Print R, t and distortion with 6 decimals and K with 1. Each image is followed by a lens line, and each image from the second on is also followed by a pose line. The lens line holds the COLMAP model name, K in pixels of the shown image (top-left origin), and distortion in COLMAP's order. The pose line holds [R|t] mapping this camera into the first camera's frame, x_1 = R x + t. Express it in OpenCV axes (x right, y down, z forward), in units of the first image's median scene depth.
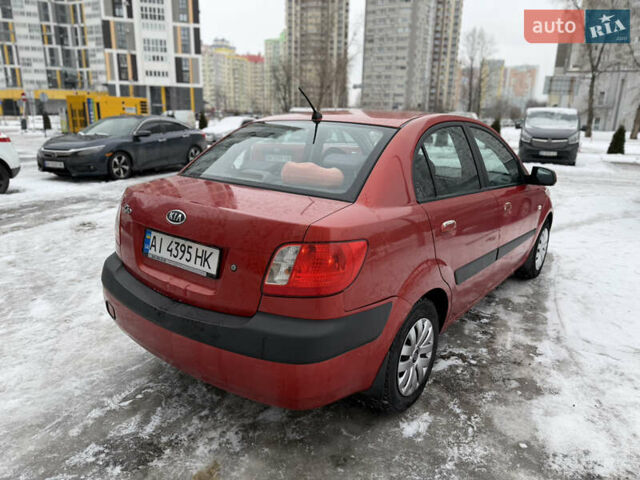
lens RADIAL K [[453.6, 0, 322.2], [0, 453.6, 239.4], [0, 0, 1]] dist [-0.000167, -0.005644]
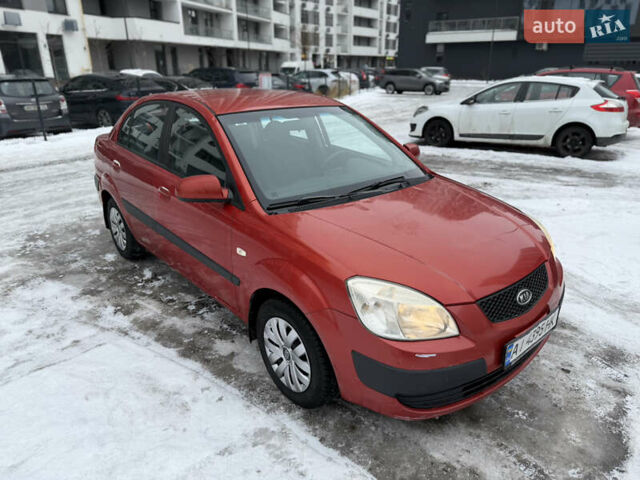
lens RADIAL K [[445.7, 0, 321.2], [0, 445.7, 242.2], [0, 0, 1]] dist [0.049740, -0.073575]
pose [[-0.197528, 0.338158, -0.920126, 1.703207], [-0.254371, 0.888789, 0.381249, -0.580177], [0.946720, 0.309360, -0.089543, 1.930933]]
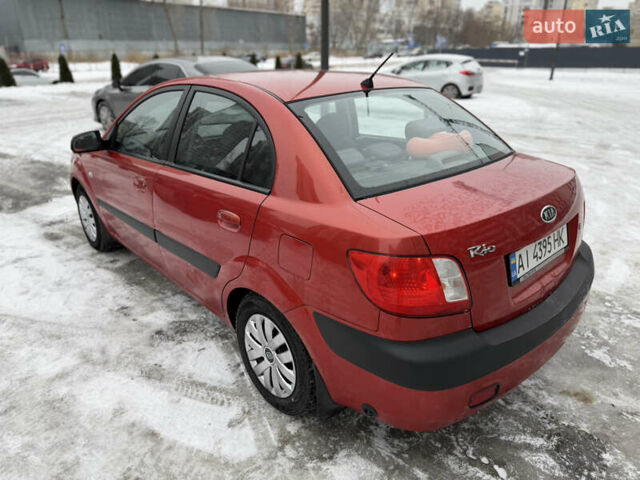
lens RADIAL K [[454.2, 0, 317.9], [0, 454.2, 237.3], [0, 0, 1]] dist [-0.002223, -0.001375]
pose [[0.177828, -0.394560, 0.901499, -1.061615], [0.260991, 0.902203, 0.343385, -0.375592], [-0.948821, 0.174220, 0.263413, 1.035209]]
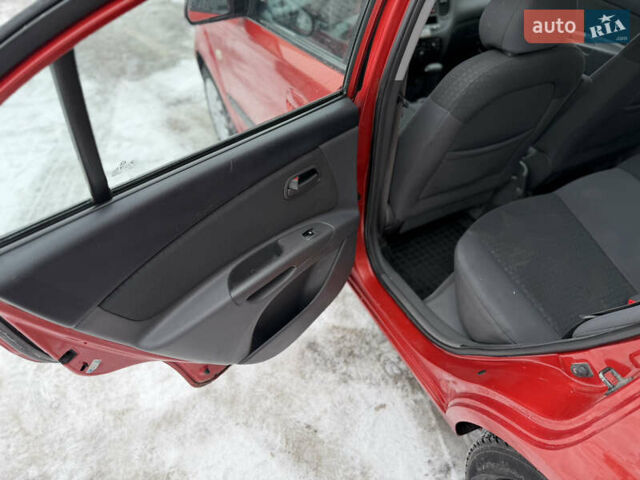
lens RADIAL K [[453.6, 0, 322.2], [0, 453.6, 239.4], [0, 0, 1]] dist [-0.000167, -0.005644]
pose [[0.445675, -0.614061, 0.651385, -0.531874], [0.273786, 0.786279, 0.553901, -0.408044], [-0.852300, -0.068520, 0.518547, 1.395449]]
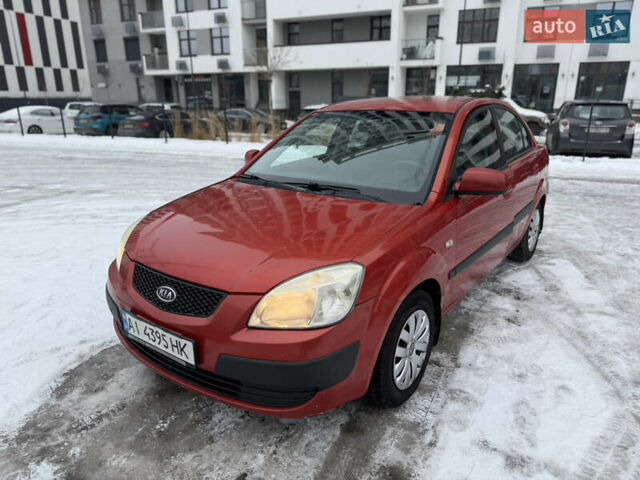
lens RADIAL K [[453.6, 0, 322.2], [0, 453.6, 239.4], [0, 0, 1]] dist [-0.000167, -0.005644]
pose [[-0.999531, -0.012223, -0.028076, 0.544071], [-0.025225, 0.848474, 0.528635, -0.792167], [0.017361, 0.529096, -0.848385, 2.960362]]
